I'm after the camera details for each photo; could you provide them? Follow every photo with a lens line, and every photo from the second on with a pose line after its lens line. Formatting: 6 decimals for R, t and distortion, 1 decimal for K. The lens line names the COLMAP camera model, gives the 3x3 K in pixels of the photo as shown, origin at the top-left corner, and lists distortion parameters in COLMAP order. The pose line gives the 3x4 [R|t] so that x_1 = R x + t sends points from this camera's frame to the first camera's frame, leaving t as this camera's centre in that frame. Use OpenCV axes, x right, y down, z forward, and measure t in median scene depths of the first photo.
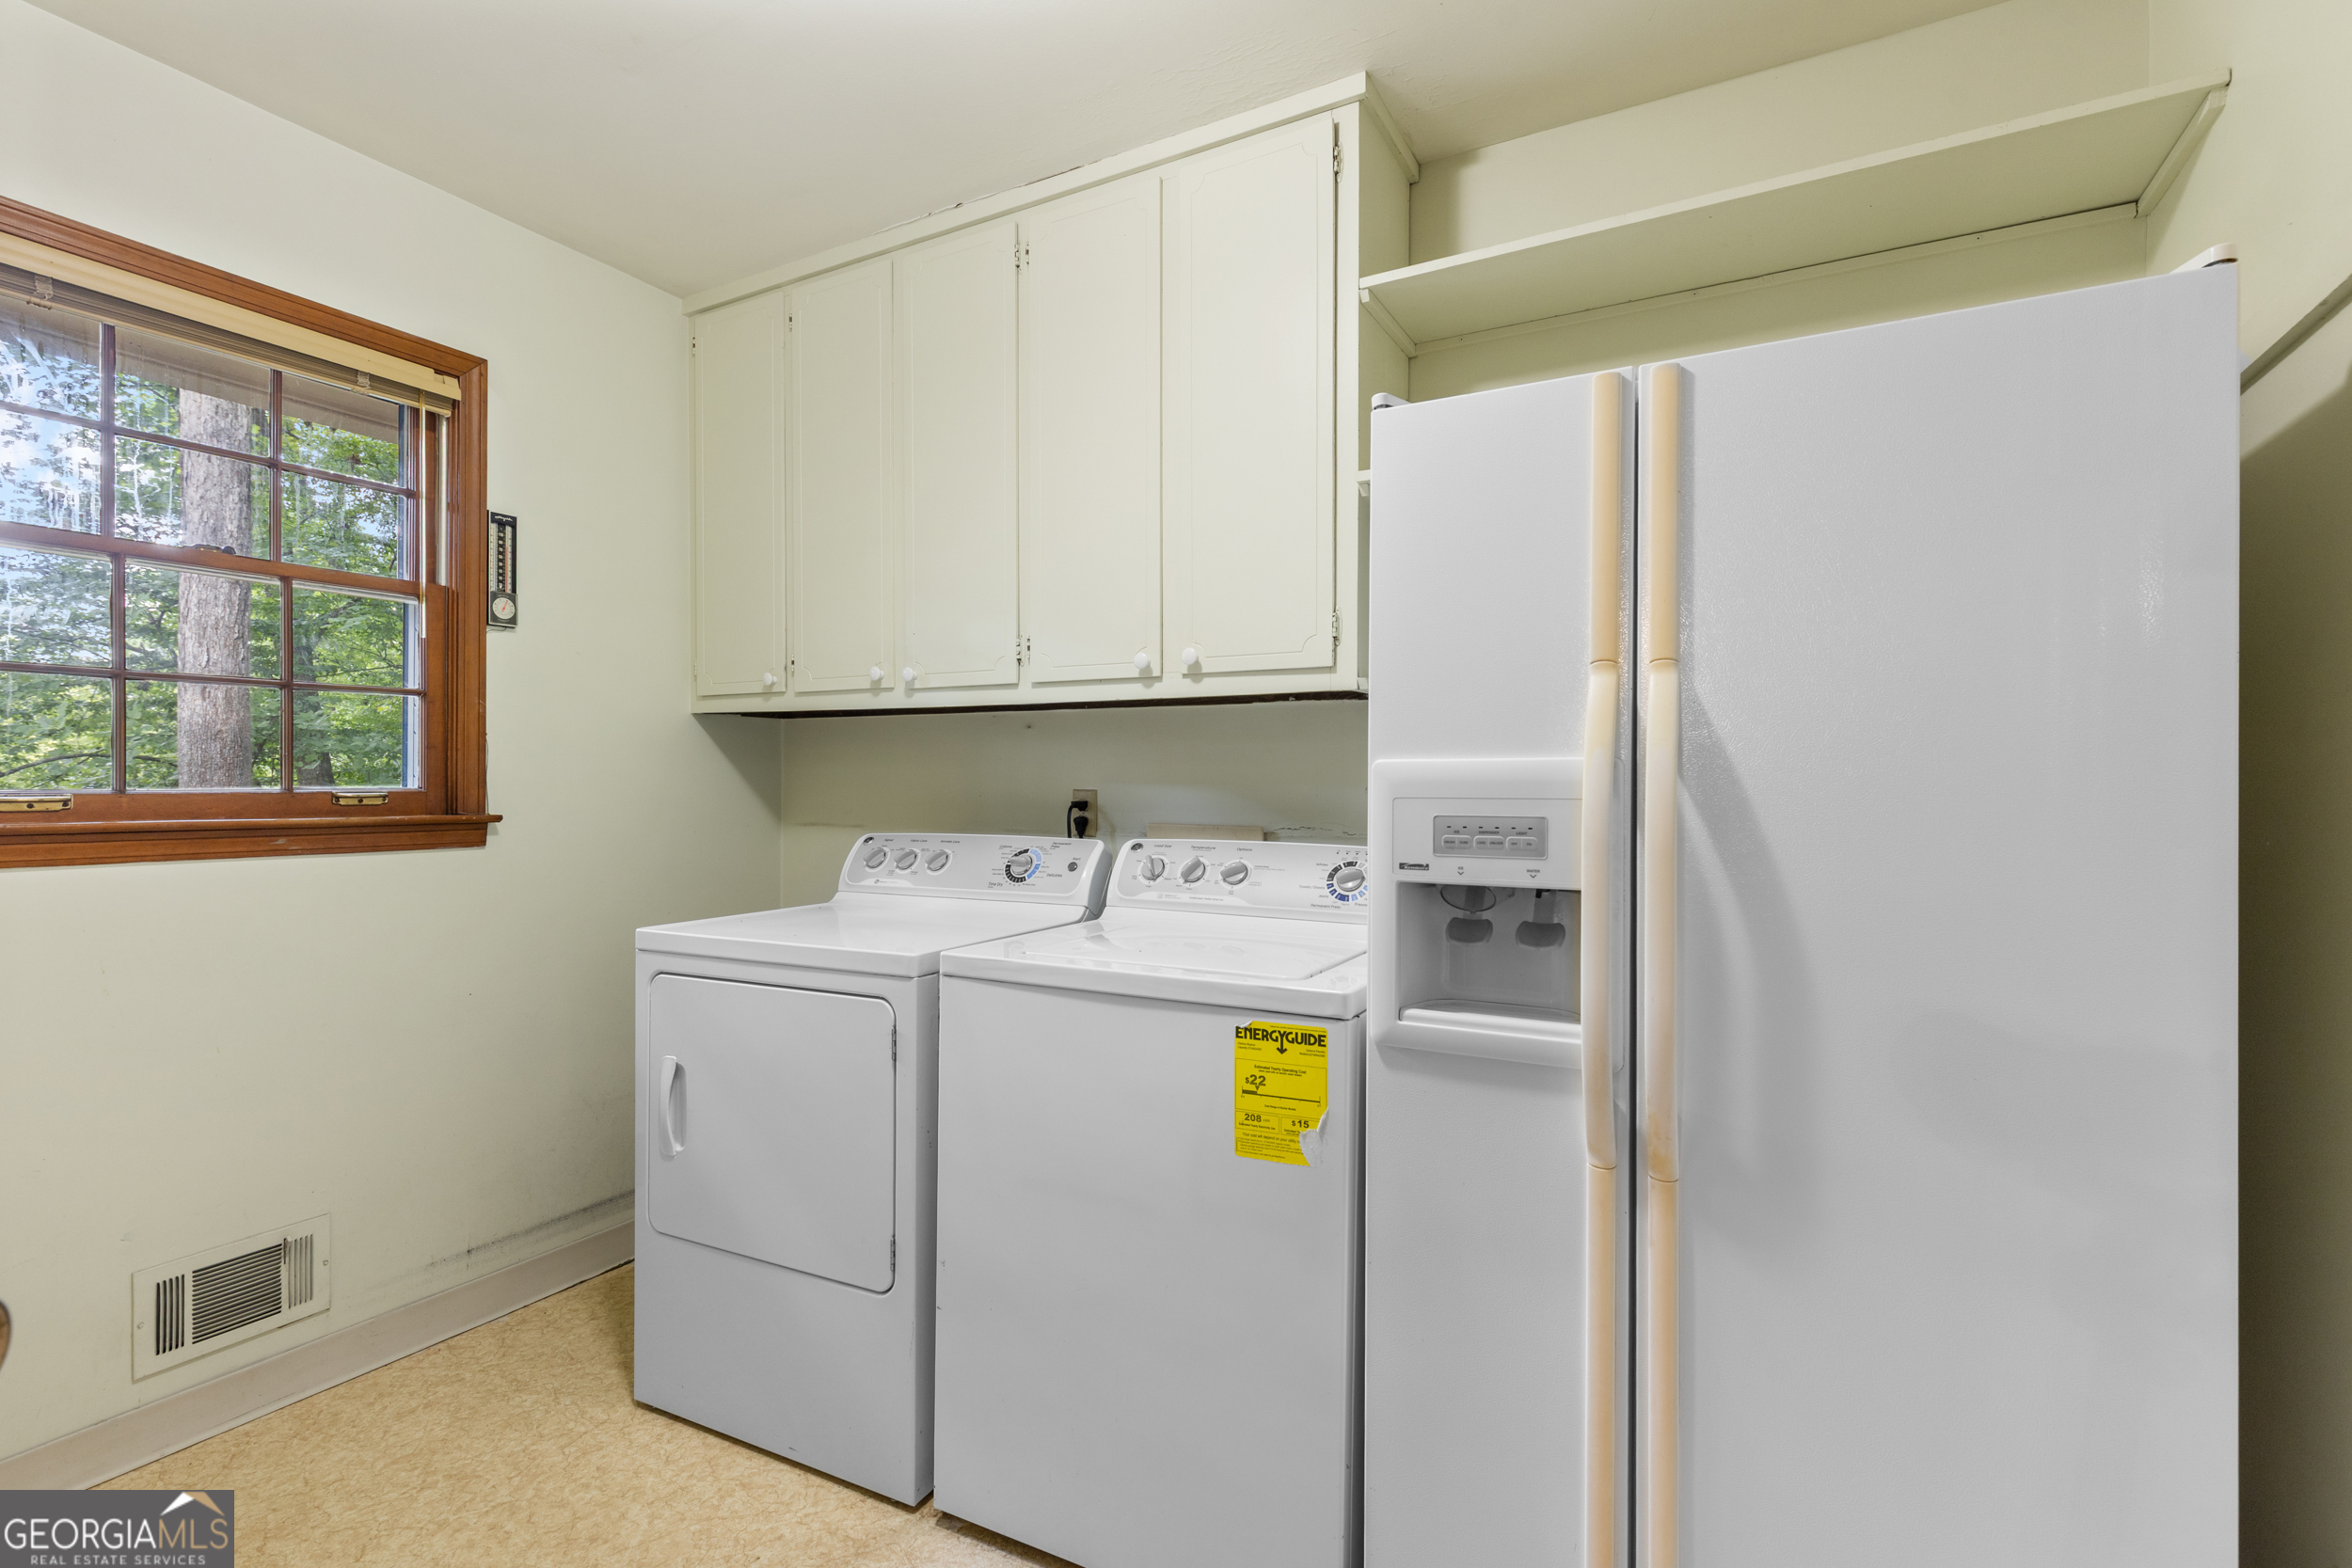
lens RADIAL K [[1065.3, 0, 1176.8], [0, 1065.3, 787.9], [0, 0, 1]] dist [0.007533, -0.000920]
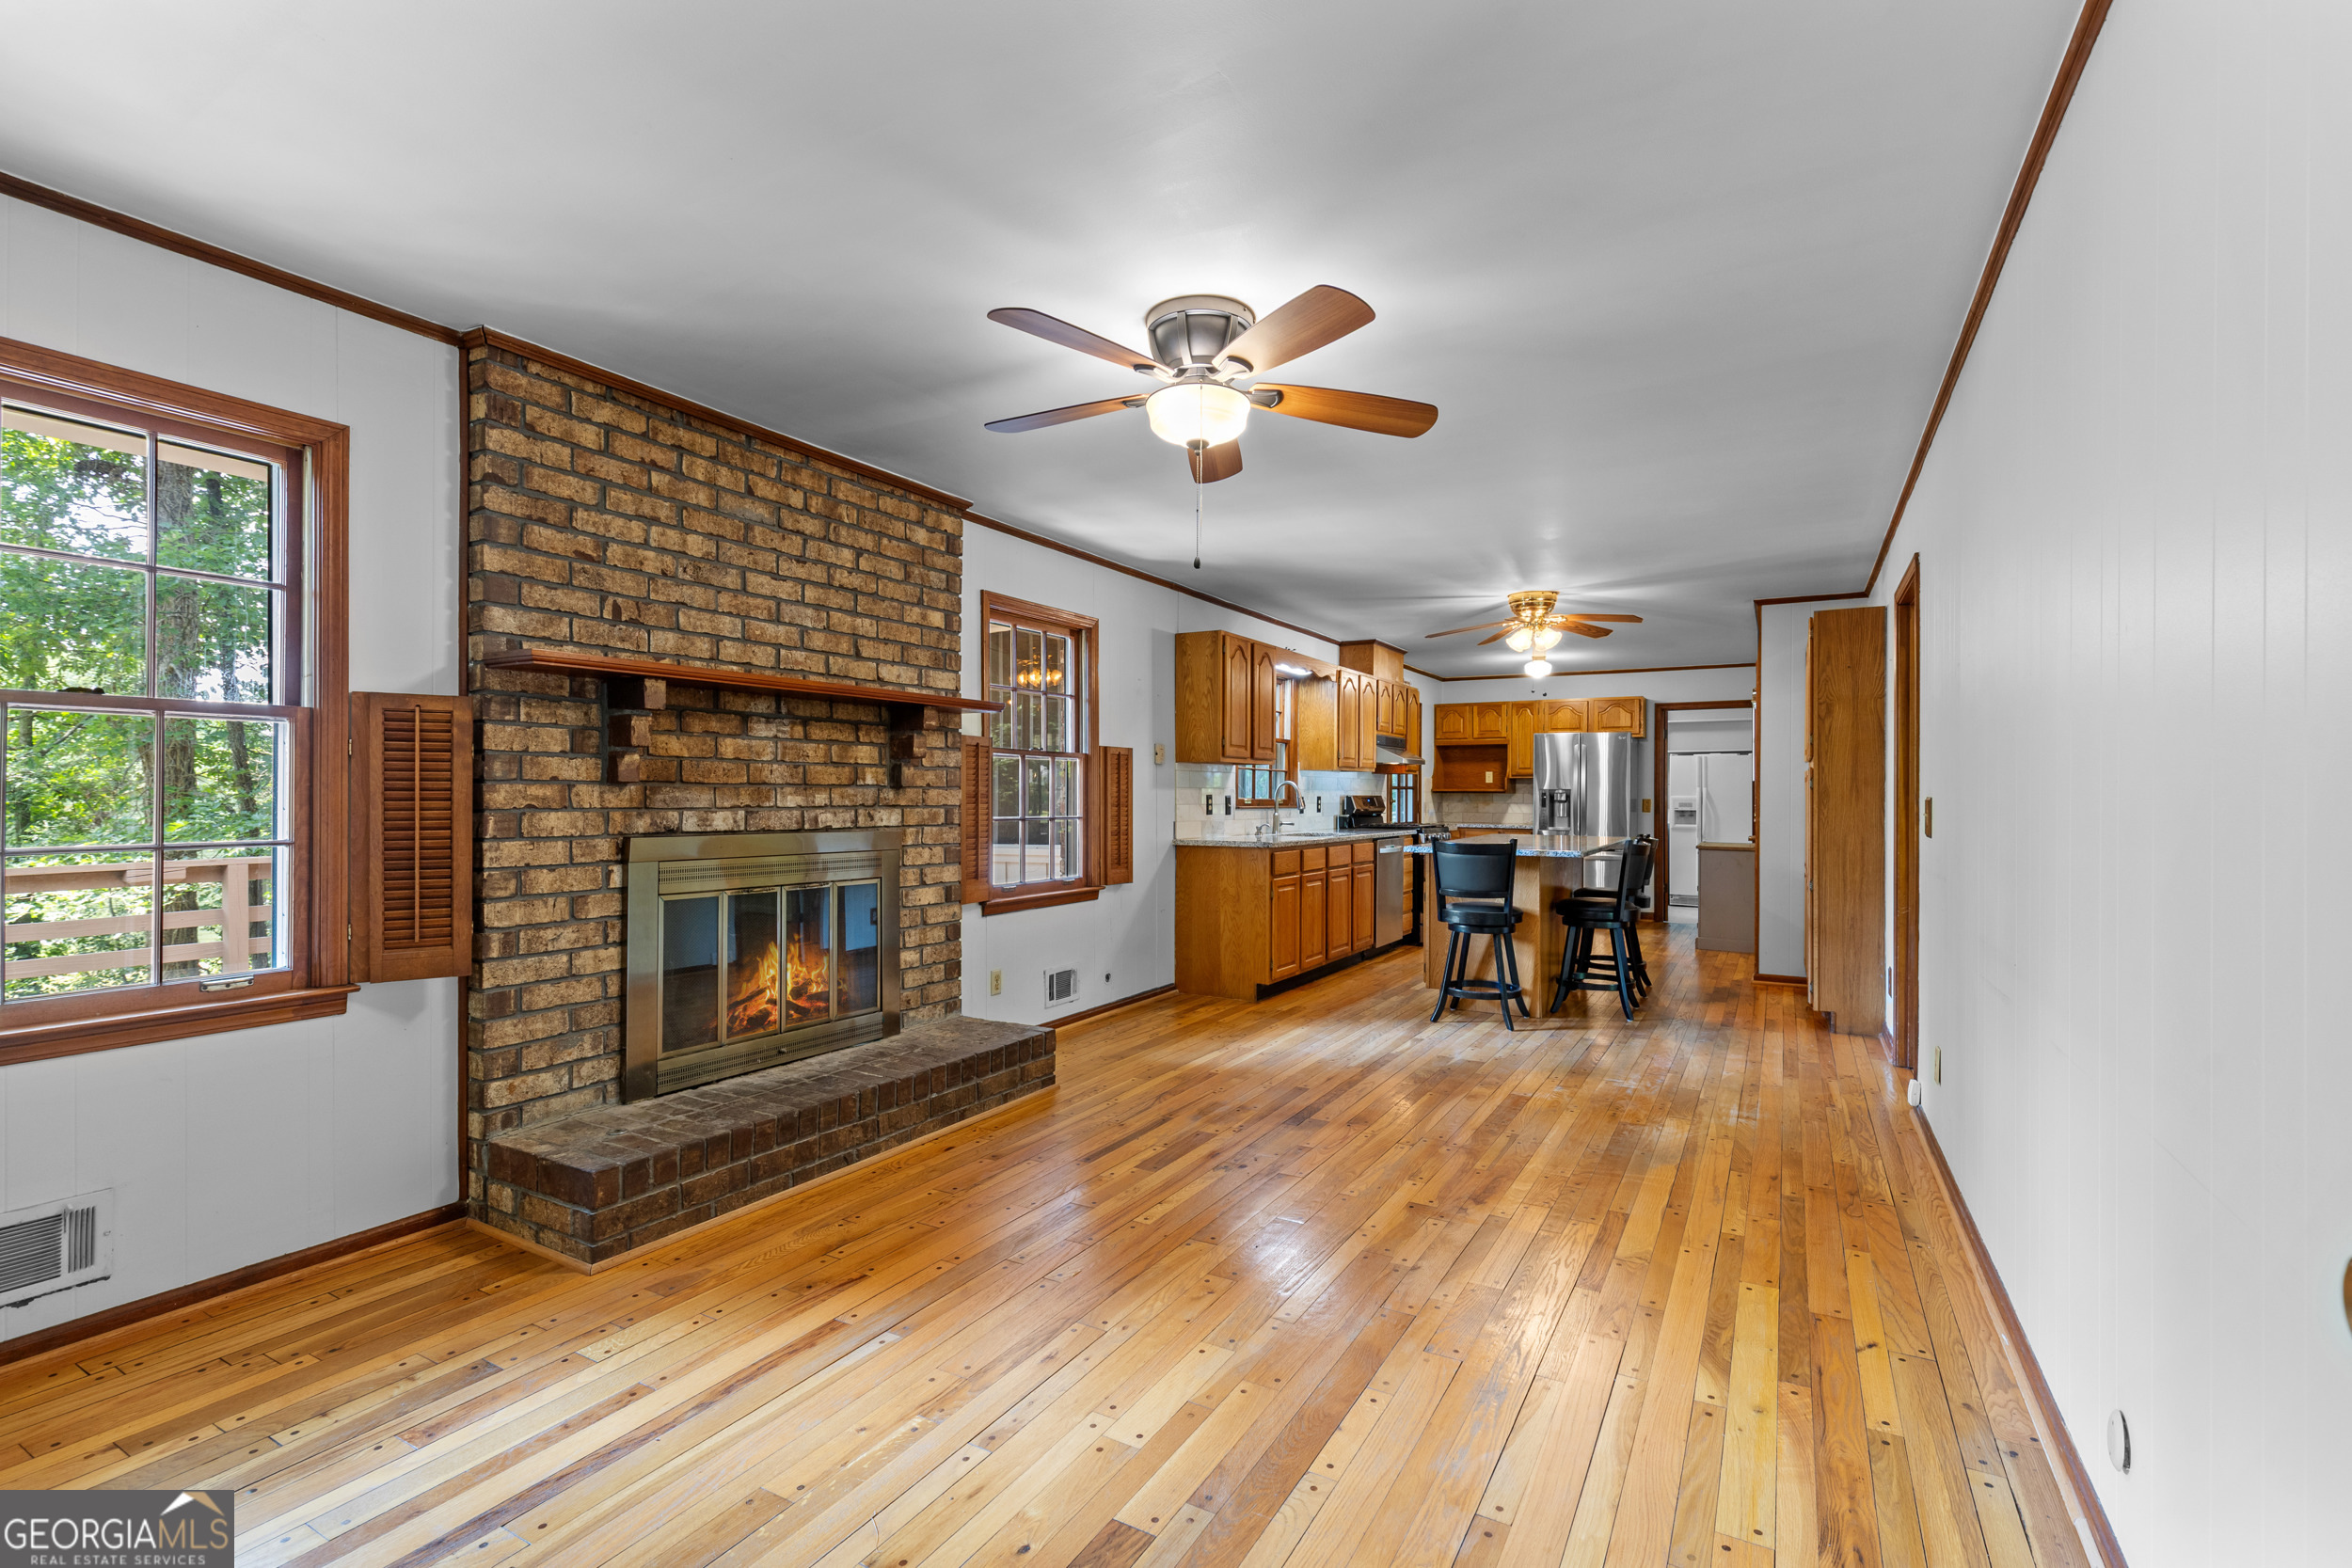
lens RADIAL K [[1065.3, 0, 1175.9], [0, 1065.3, 786.4], [0, 0, 1]] dist [0.007533, -0.000920]
pose [[0.999479, -0.000521, -0.032280, -3.946052], [0.000234, 0.999960, -0.008891, -0.034224], [0.032283, 0.008879, 0.999439, -8.653238]]
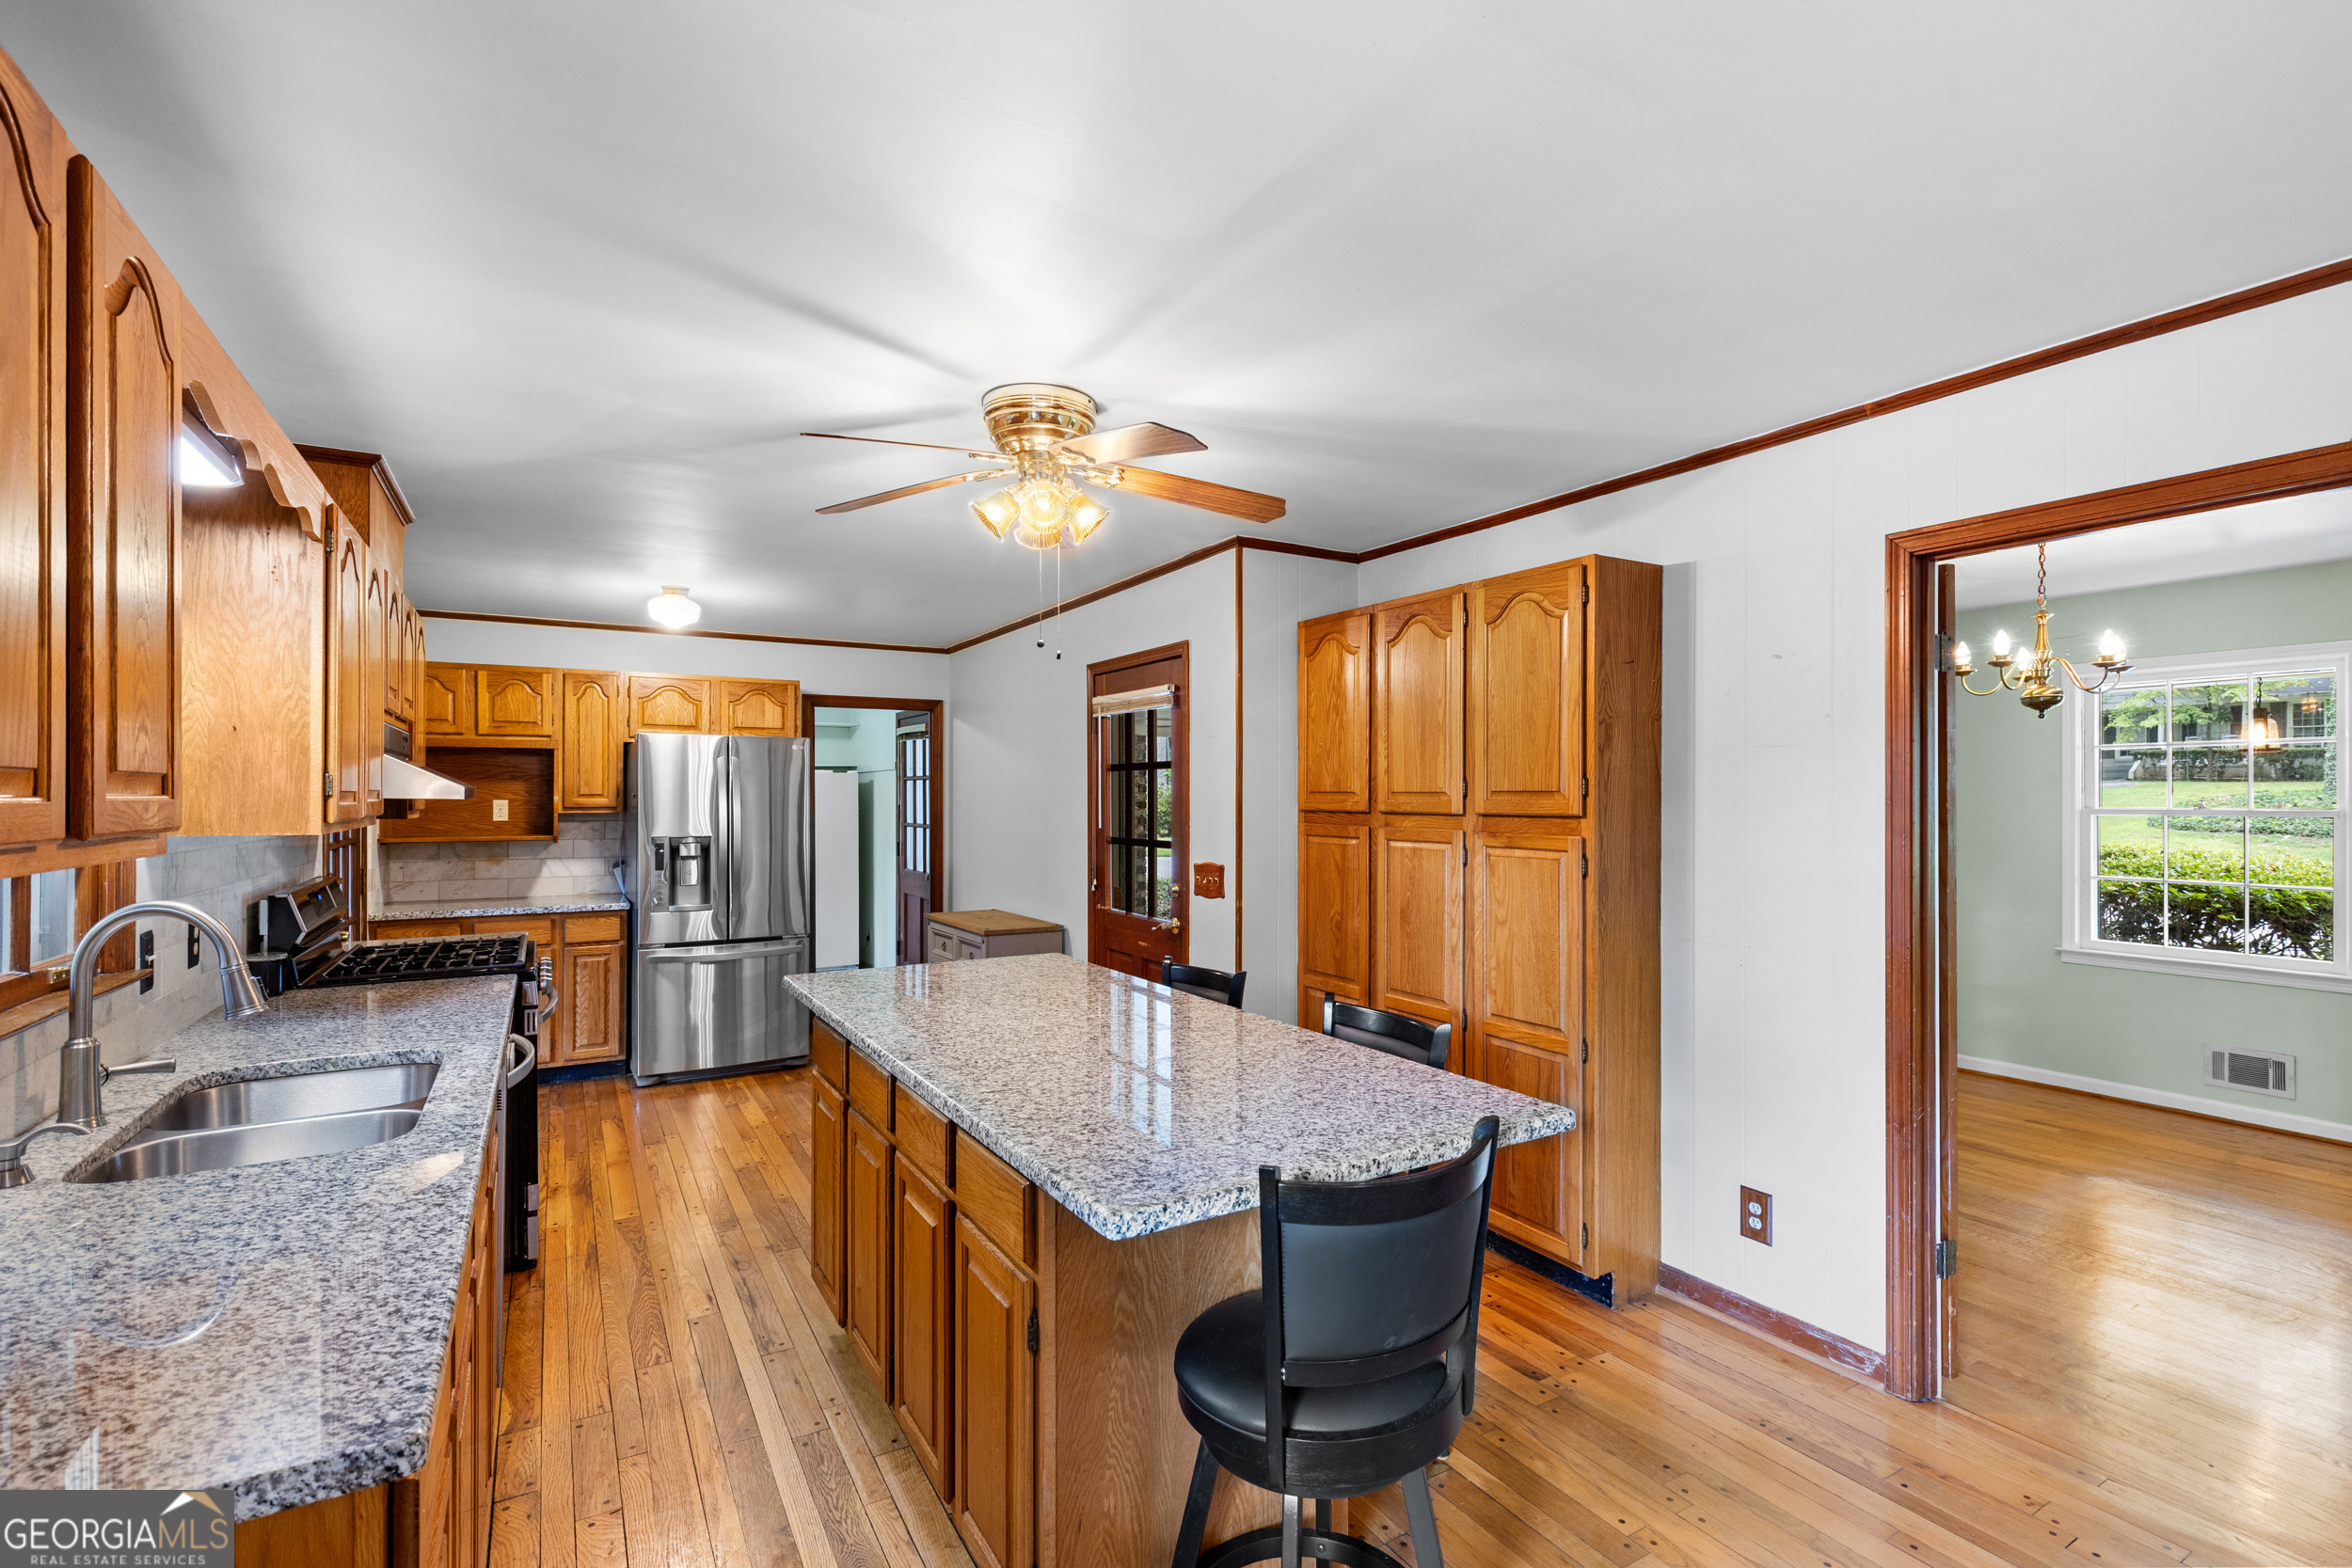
lens RADIAL K [[1065.3, 0, 1189.0], [0, 1065.3, 792.0], [0, 0, 1]] dist [0.007533, -0.000920]
pose [[0.509584, -0.006965, 0.860393, -4.090291], [0.005582, 0.999973, 0.004789, -0.276309], [-0.860403, 0.002362, 0.509609, -4.580946]]
